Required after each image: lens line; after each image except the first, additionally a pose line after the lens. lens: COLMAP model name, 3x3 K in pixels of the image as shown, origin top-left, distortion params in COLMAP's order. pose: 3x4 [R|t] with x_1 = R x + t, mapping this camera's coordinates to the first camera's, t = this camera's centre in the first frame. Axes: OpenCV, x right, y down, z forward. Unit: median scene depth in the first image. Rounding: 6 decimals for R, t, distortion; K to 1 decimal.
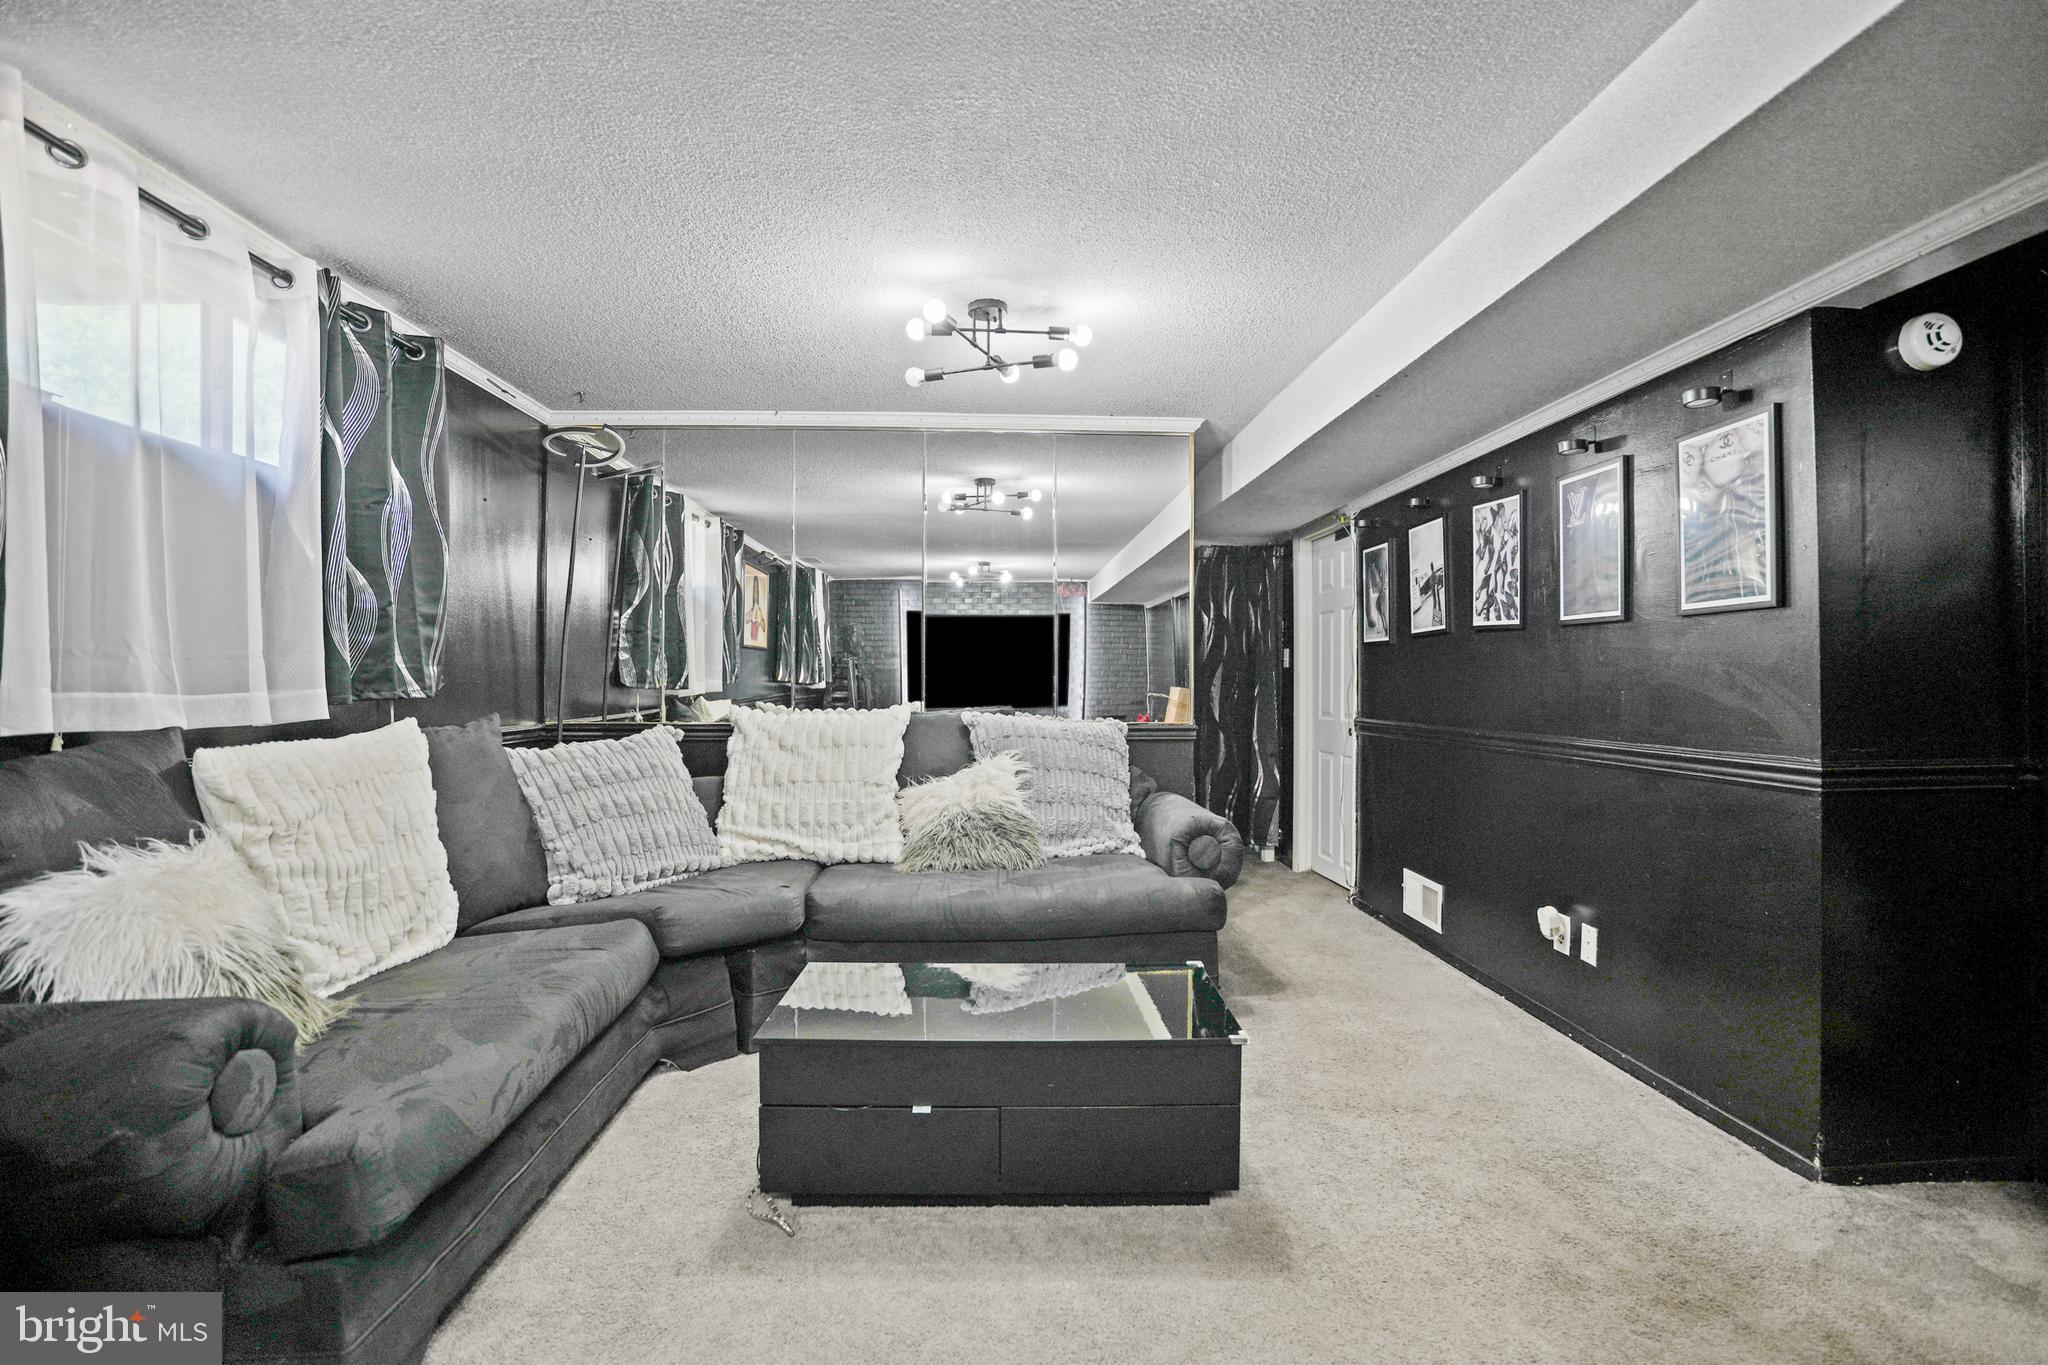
lens RADIAL K [[958.8, 0, 1024.8], [0, 958.8, 695.9], [0, 0, 1]] dist [-0.066382, 0.019092]
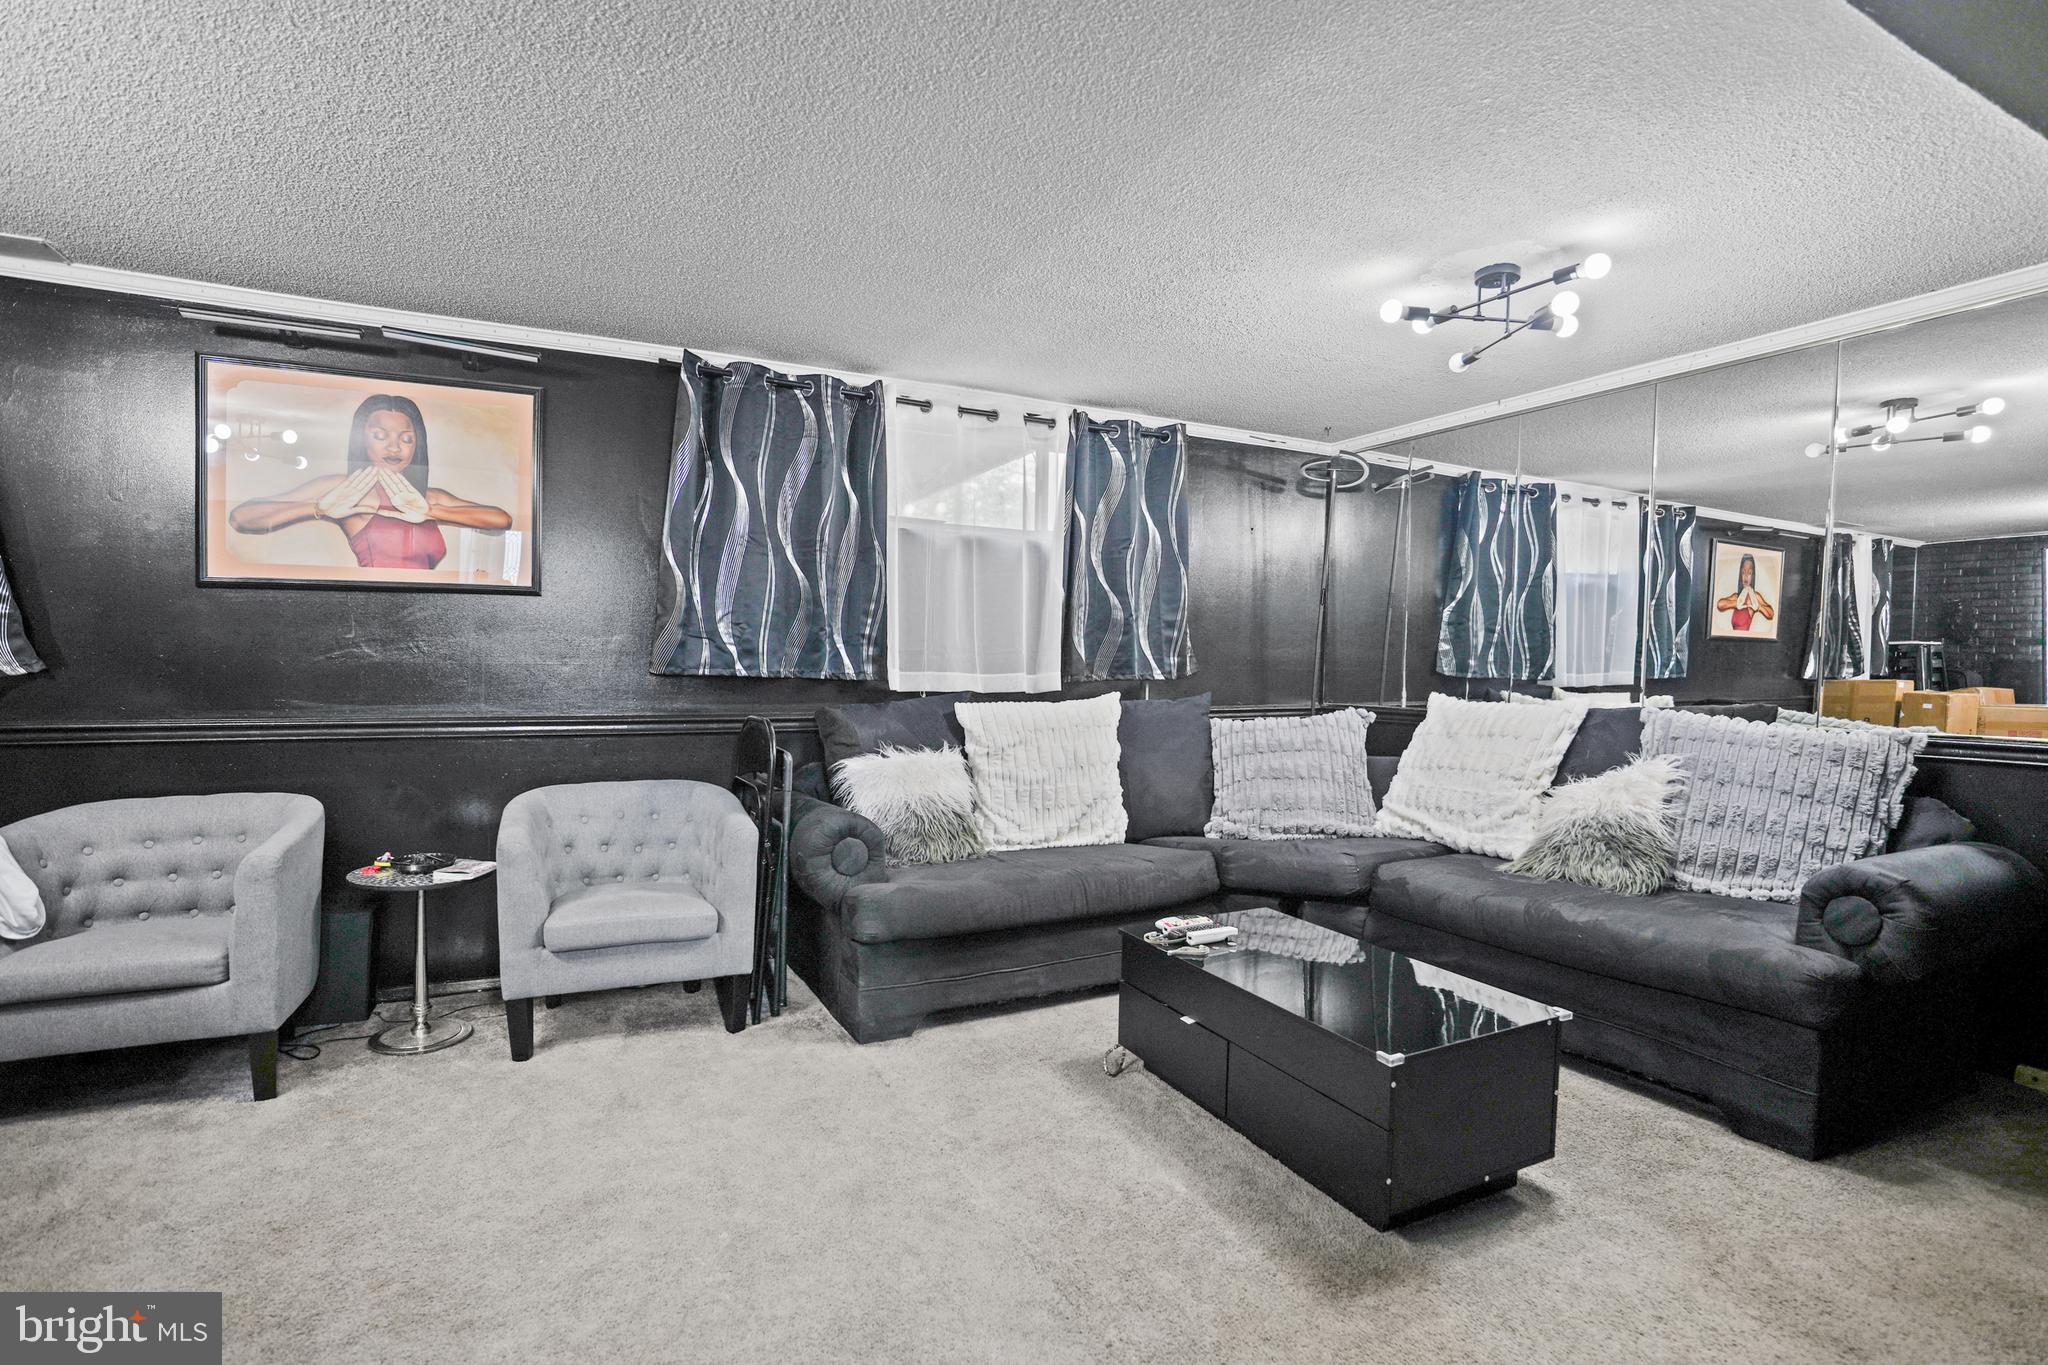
lens RADIAL K [[958.8, 0, 1033.1], [0, 958.8, 674.9], [0, 0, 1]] dist [-0.066382, 0.019092]
pose [[0.434050, 0.010211, -0.900831, 0.583446], [-0.021257, 0.999773, 0.001091, -0.002408], [0.900638, 0.018675, 0.434169, 0.184079]]
